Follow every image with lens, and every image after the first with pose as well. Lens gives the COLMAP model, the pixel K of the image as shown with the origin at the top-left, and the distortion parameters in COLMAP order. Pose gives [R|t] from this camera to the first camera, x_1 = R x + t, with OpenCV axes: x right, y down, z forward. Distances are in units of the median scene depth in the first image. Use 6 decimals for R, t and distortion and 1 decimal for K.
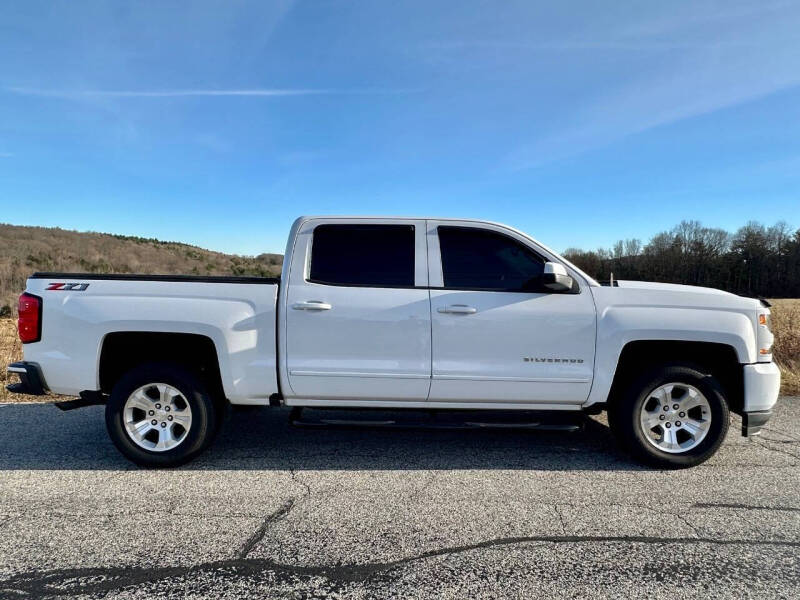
lens RADIAL K [[518.0, 0, 414.8], [0, 518.0, 303.7], [0, 0, 1]] dist [-0.020550, 0.011737]
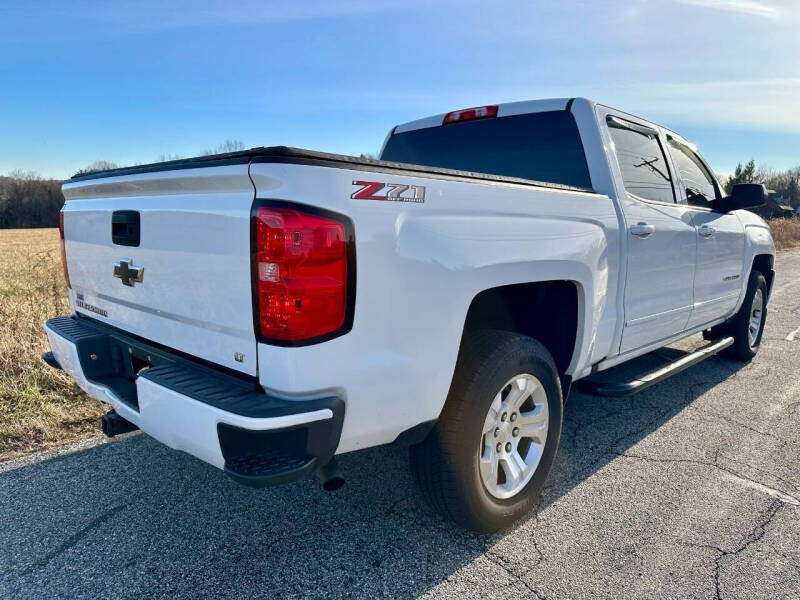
lens RADIAL K [[569.2, 0, 404.6], [0, 569.2, 288.0], [0, 0, 1]] dist [0.026934, -0.030508]
pose [[0.683340, -0.088863, 0.724672, -1.009404], [0.013620, 0.993944, 0.109040, -0.005835], [-0.729974, -0.064641, 0.680412, 0.679427]]
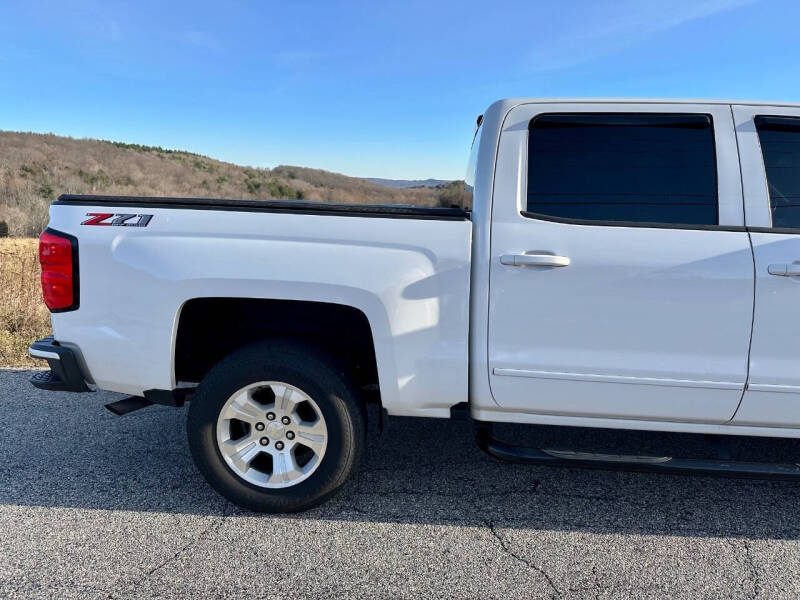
lens RADIAL K [[569.2, 0, 403.3], [0, 569.2, 295.1], [0, 0, 1]] dist [0.026934, -0.030508]
pose [[0.997904, 0.019286, -0.061769, -0.303114], [-0.011377, 0.991975, 0.125917, -0.033324], [0.063702, -0.124951, 0.990116, 0.355385]]
